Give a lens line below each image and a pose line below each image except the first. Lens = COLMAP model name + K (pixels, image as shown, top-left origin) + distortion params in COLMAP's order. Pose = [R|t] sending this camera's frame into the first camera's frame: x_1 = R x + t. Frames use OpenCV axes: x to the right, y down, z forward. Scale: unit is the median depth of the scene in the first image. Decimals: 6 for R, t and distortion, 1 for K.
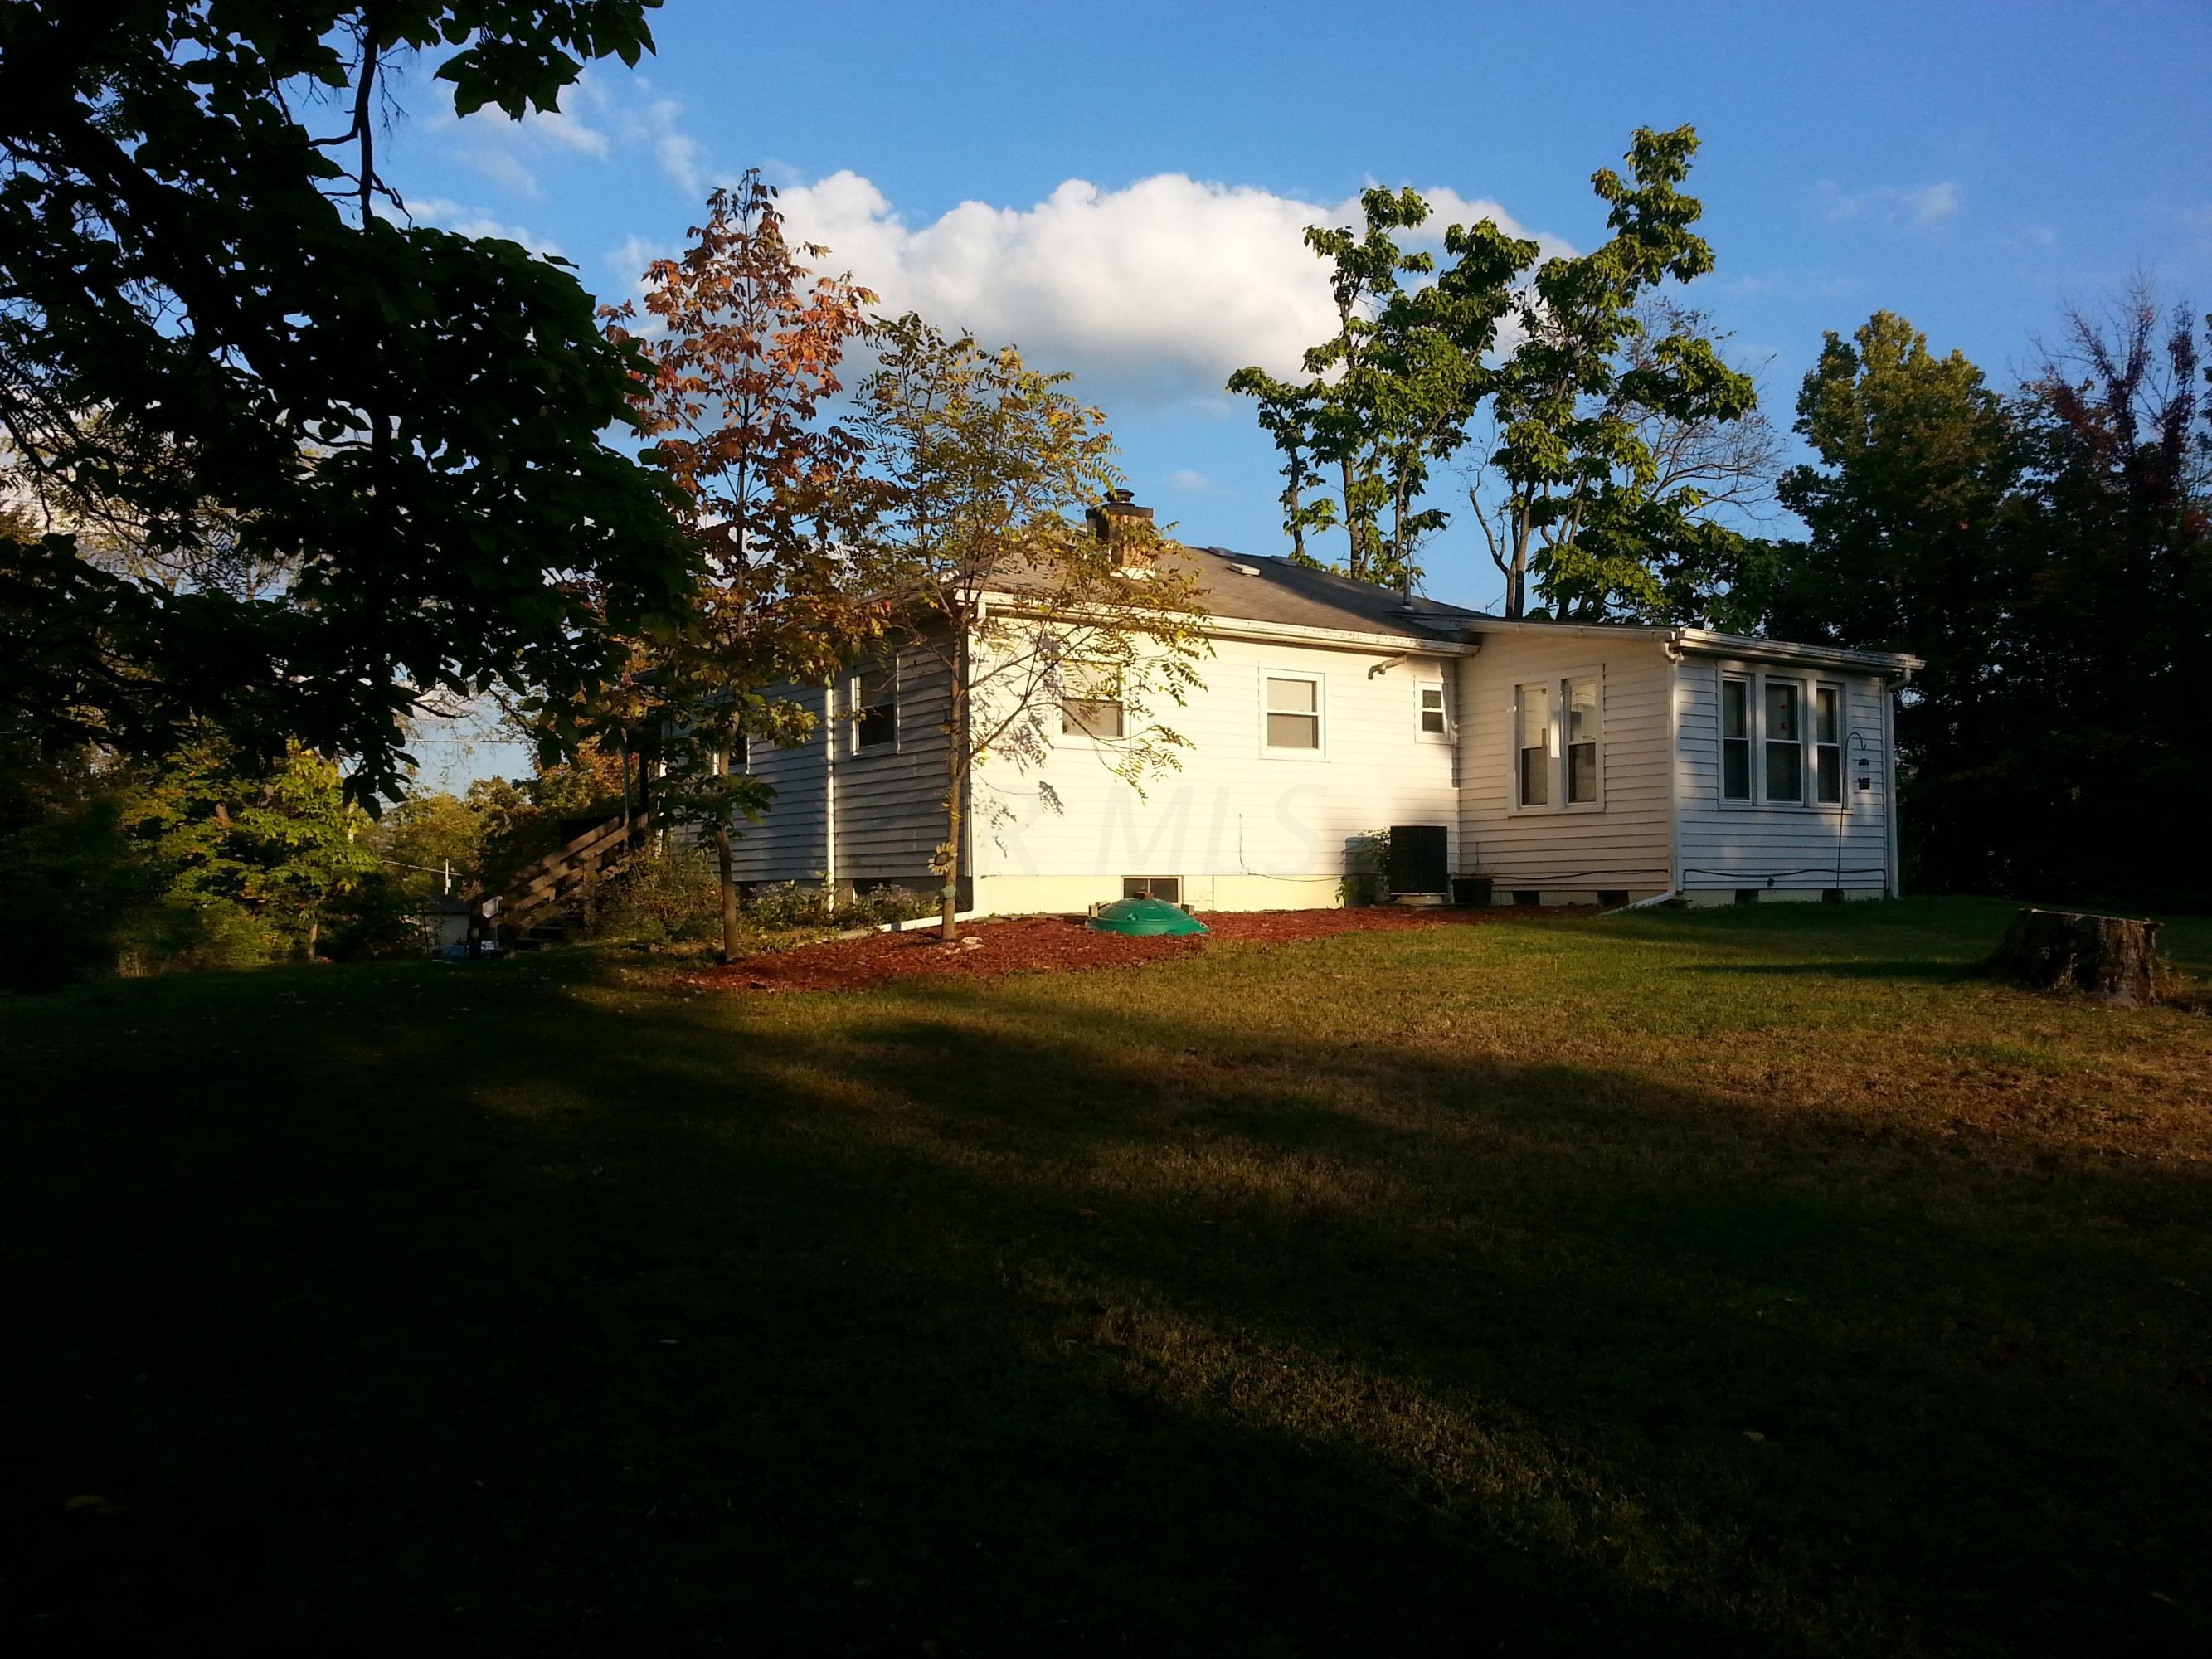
lens RADIAL K [[1773.6, 0, 1124.9], [0, 1773.6, 860.0], [0, 0, 1]] dist [0.116939, -0.187224]
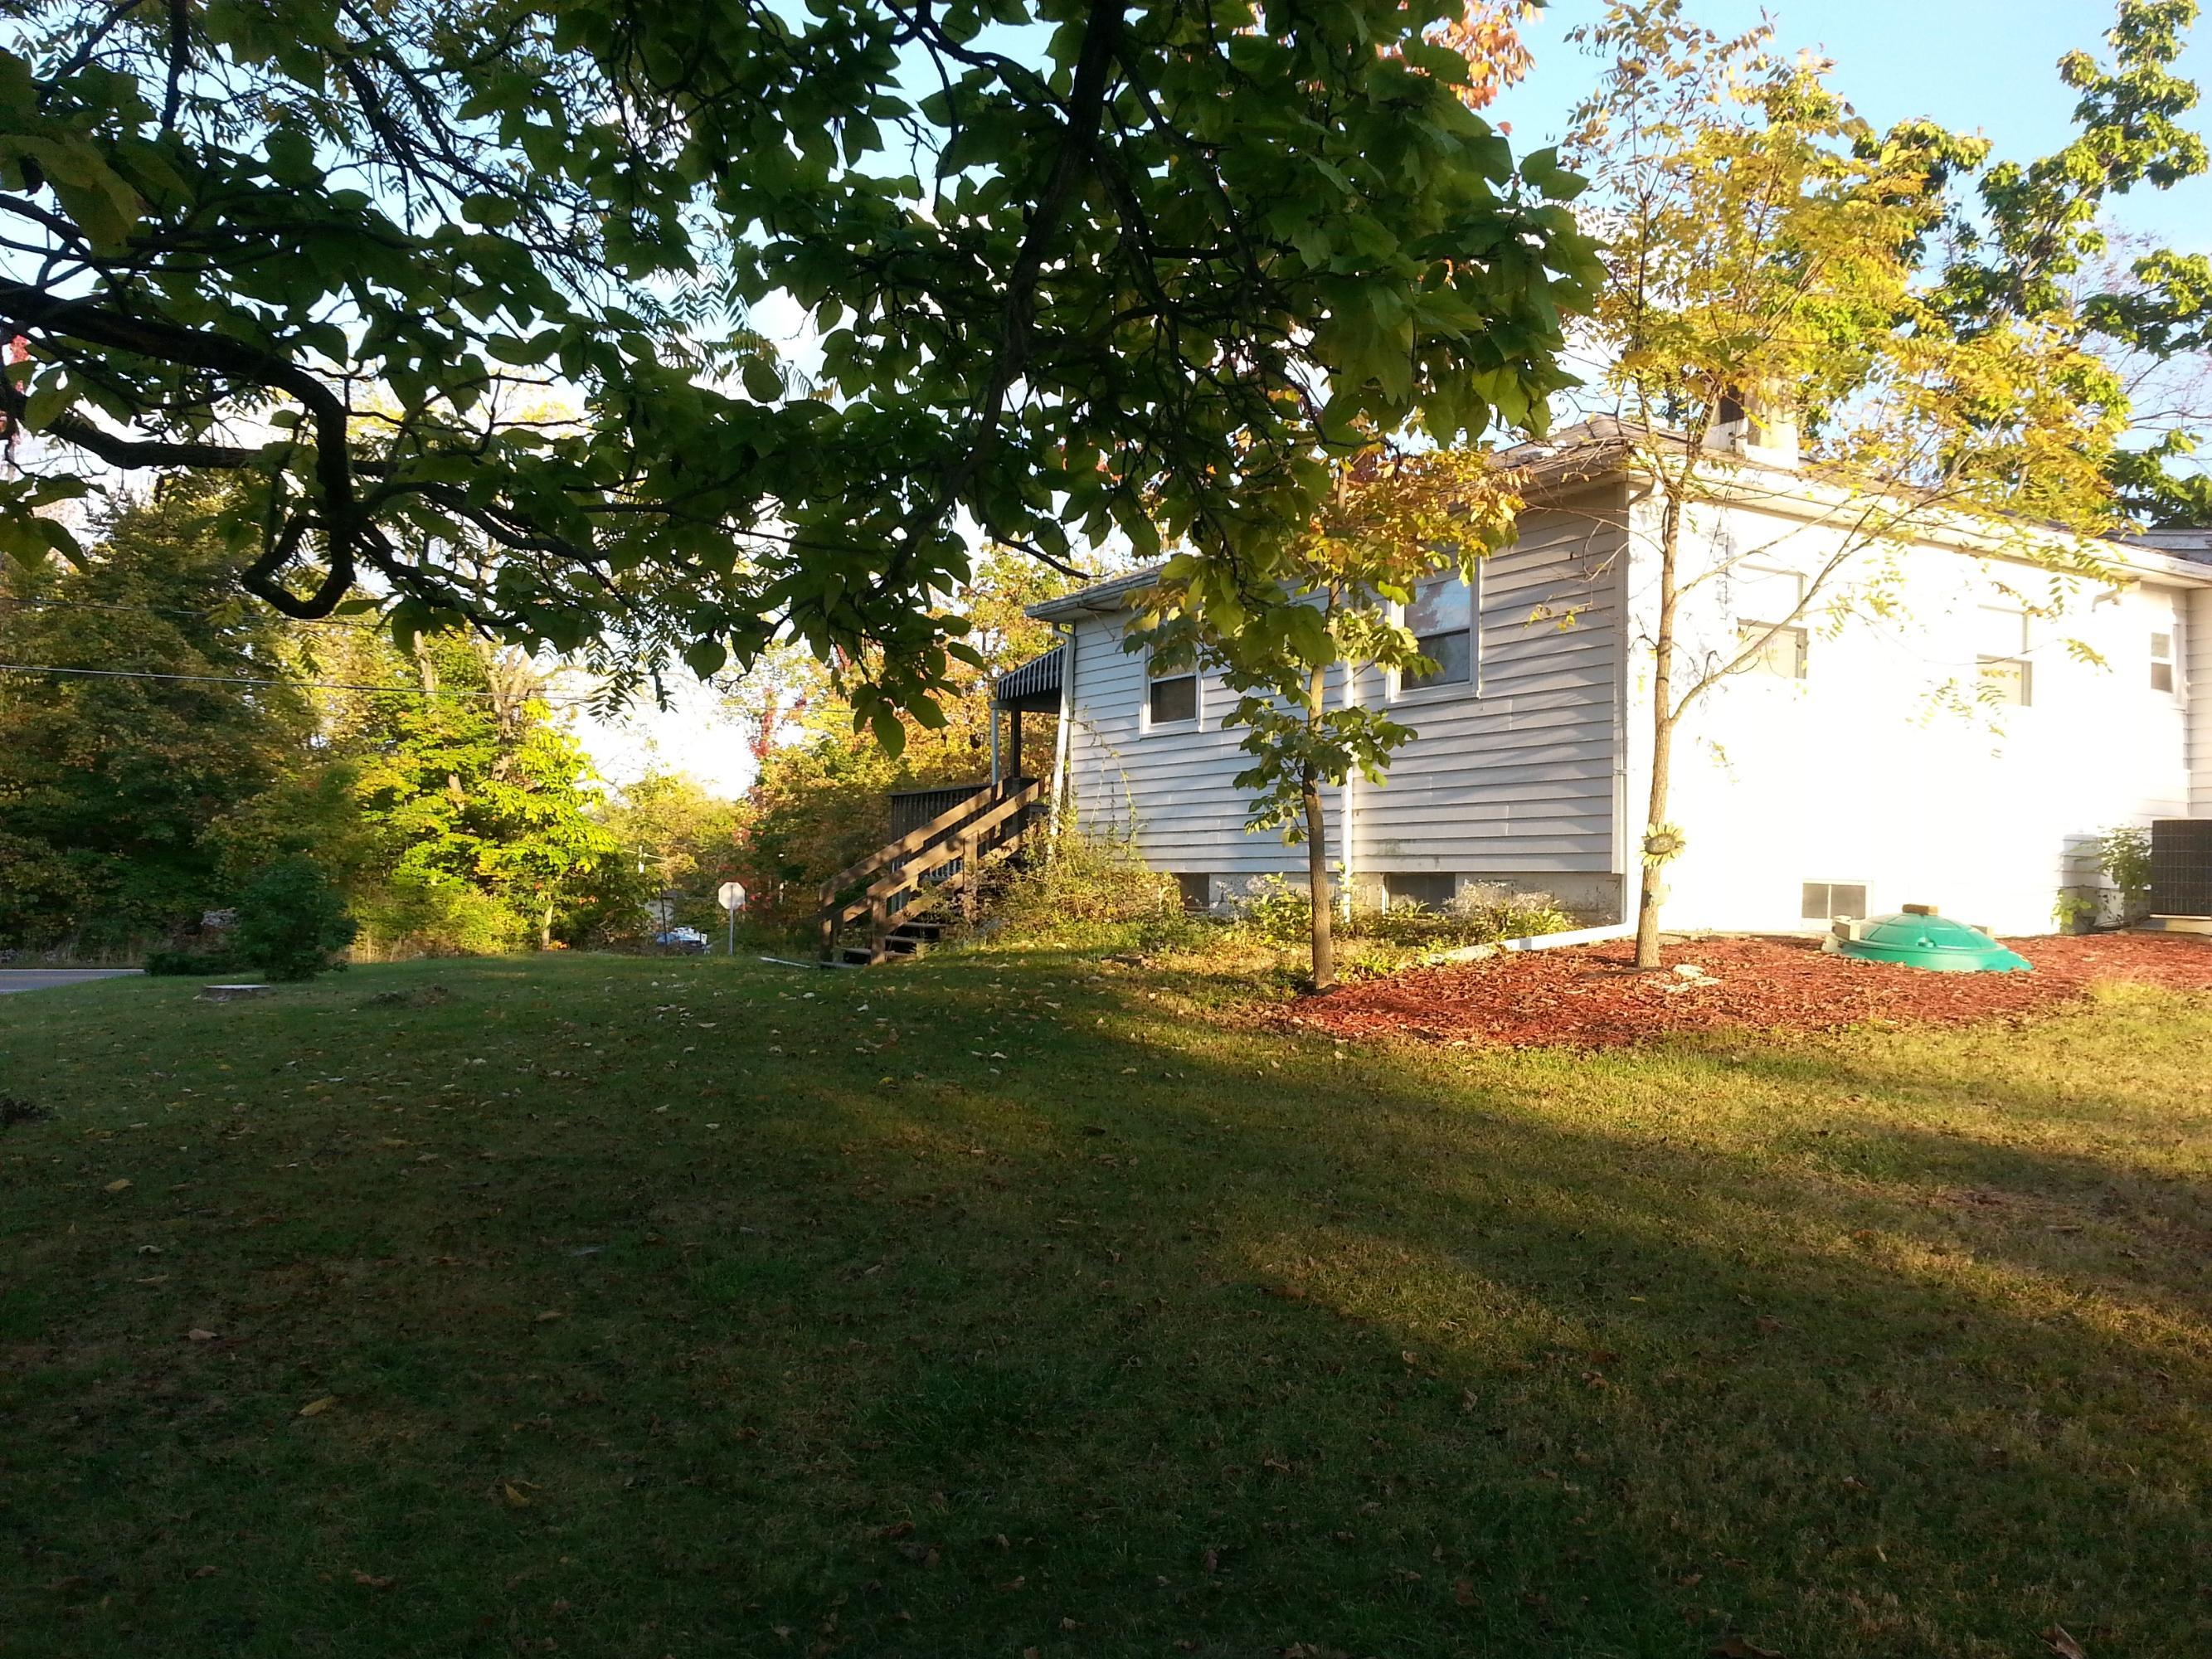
lens RADIAL K [[1761.0, 0, 1123.1], [0, 1761.0, 904.2], [0, 0, 1]] dist [0.040058, -0.007786]
pose [[0.996376, 0.030505, -0.079402, -0.092511], [-0.028632, 0.999287, 0.024612, 0.004009], [0.080097, -0.022249, 0.996539, 0.125191]]
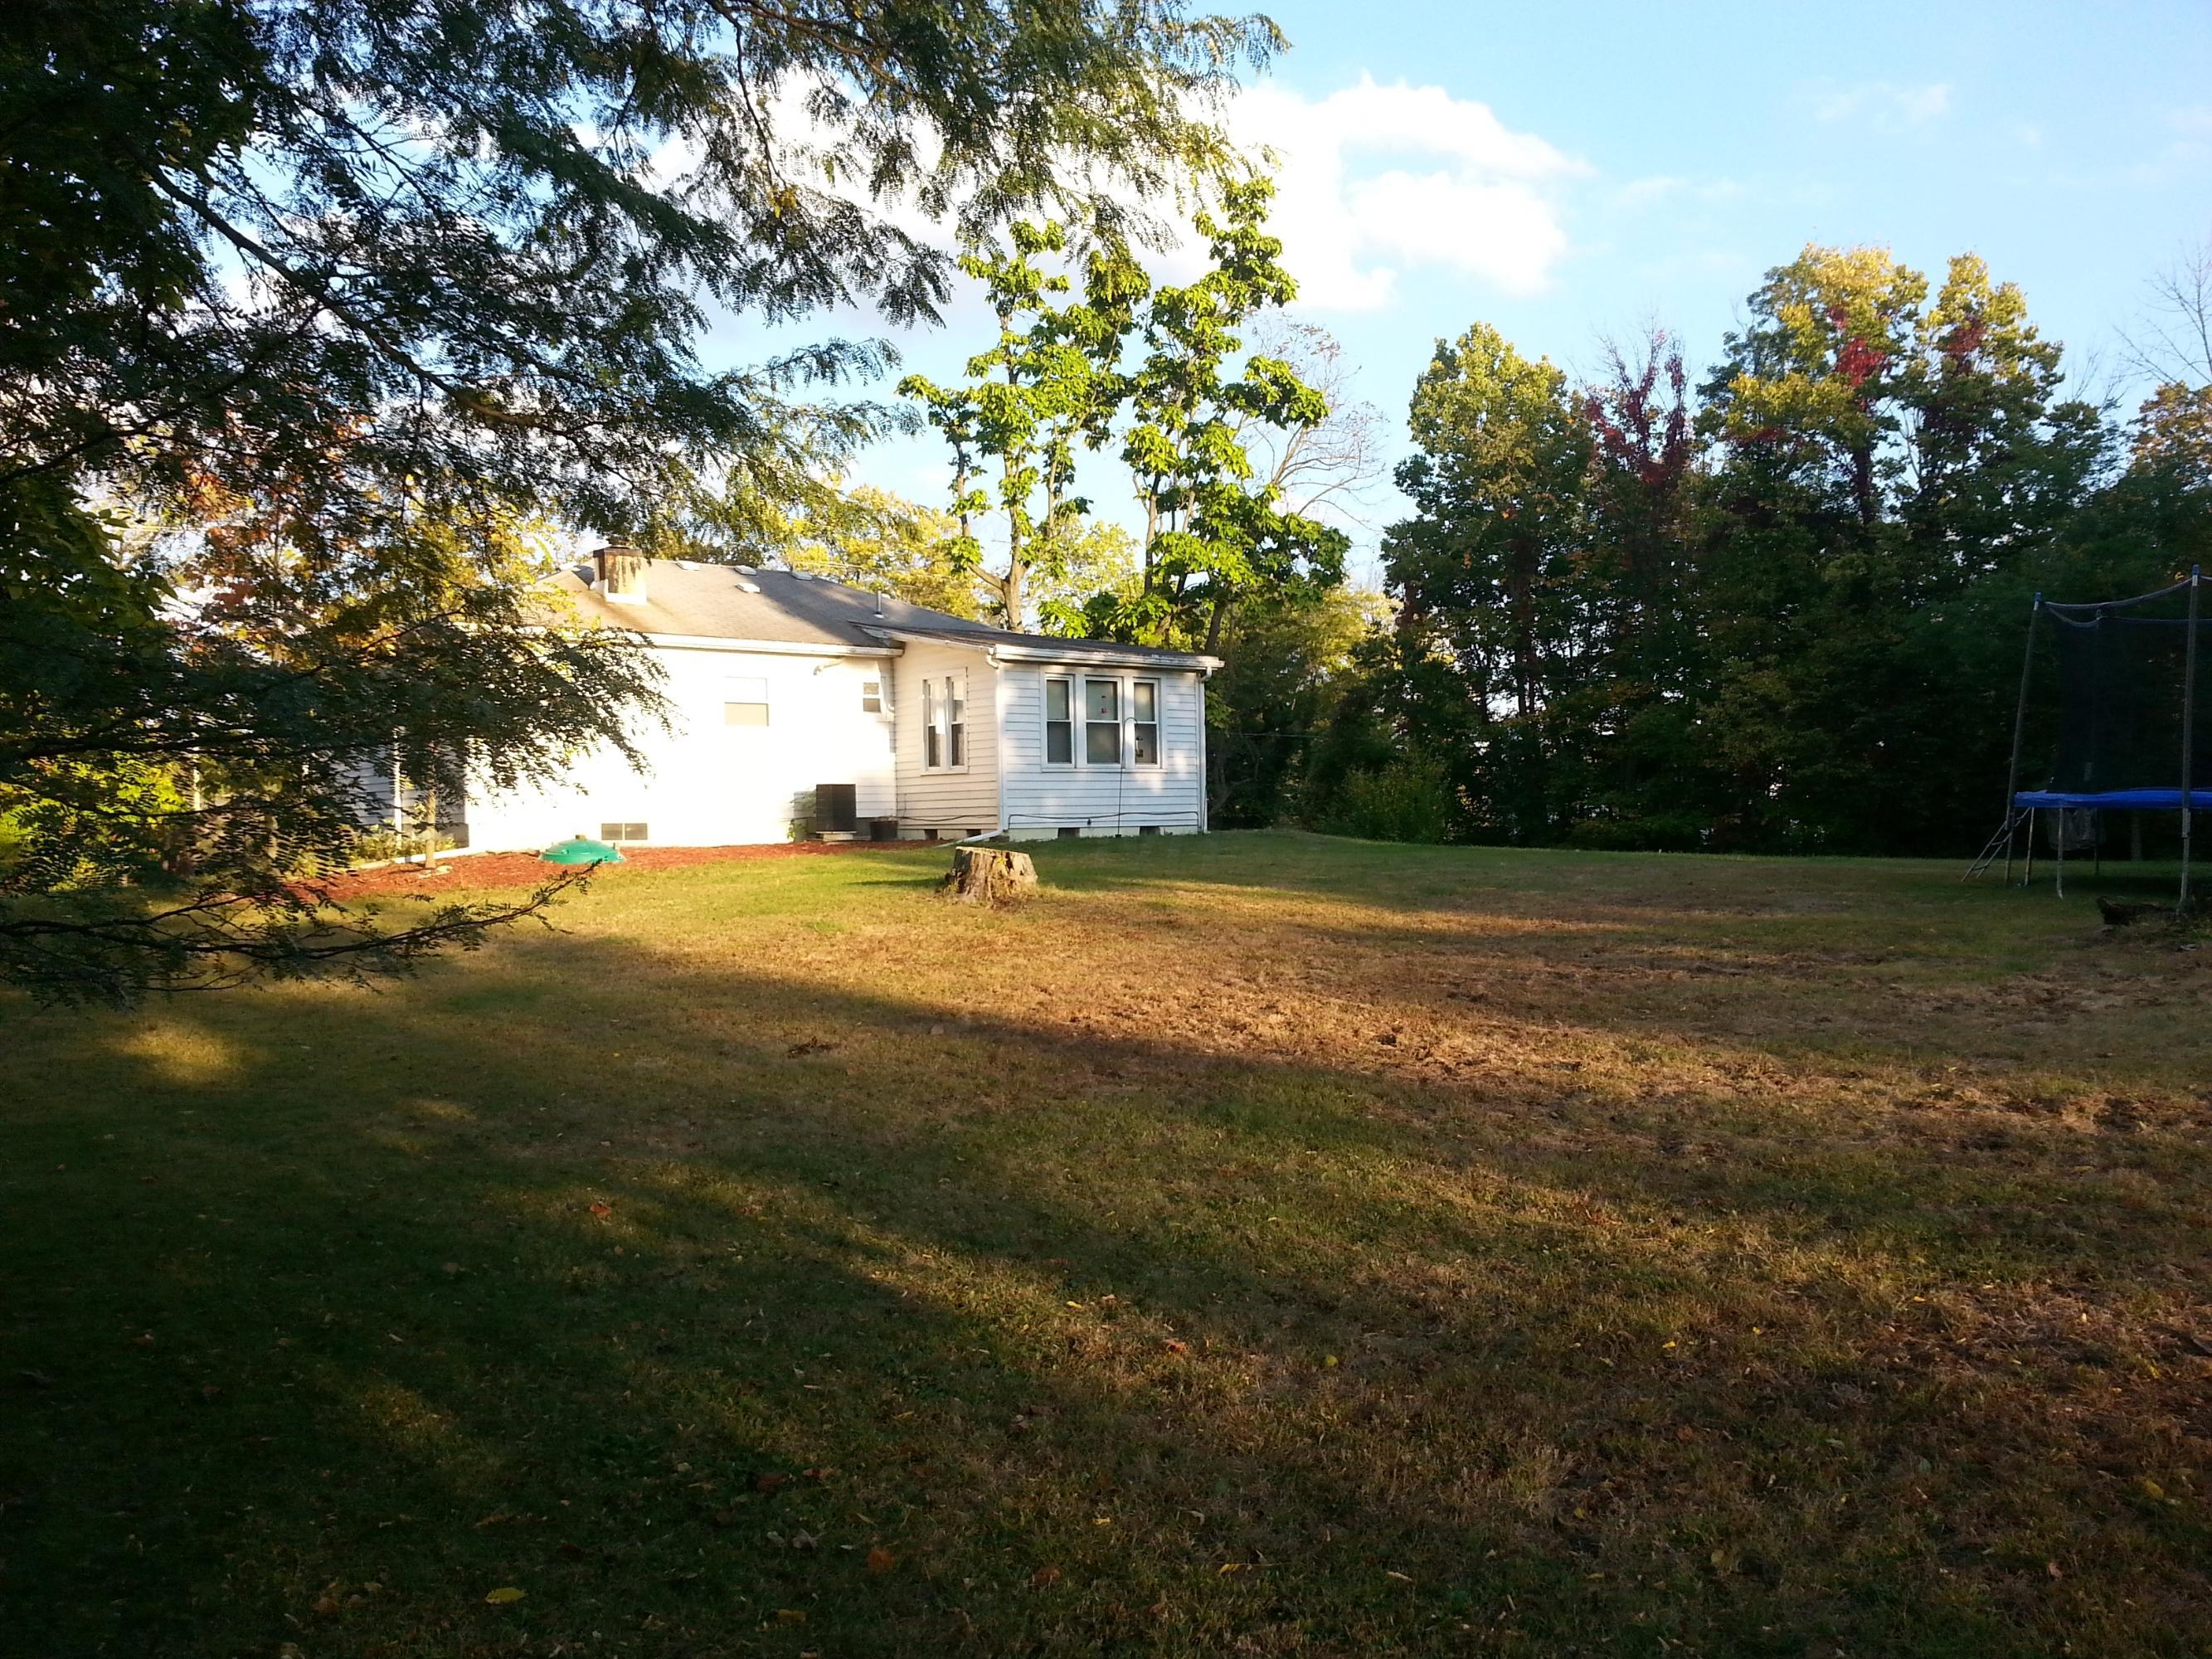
lens RADIAL K [[1761.0, 0, 1123.1], [0, 1761.0, 904.2], [0, 0, 1]] dist [0.040058, -0.007786]
pose [[0.999024, -0.009442, 0.043140, 0.153835], [0.006464, 0.997619, 0.068657, -0.008691], [-0.043685, -0.068311, 0.996707, -0.183065]]
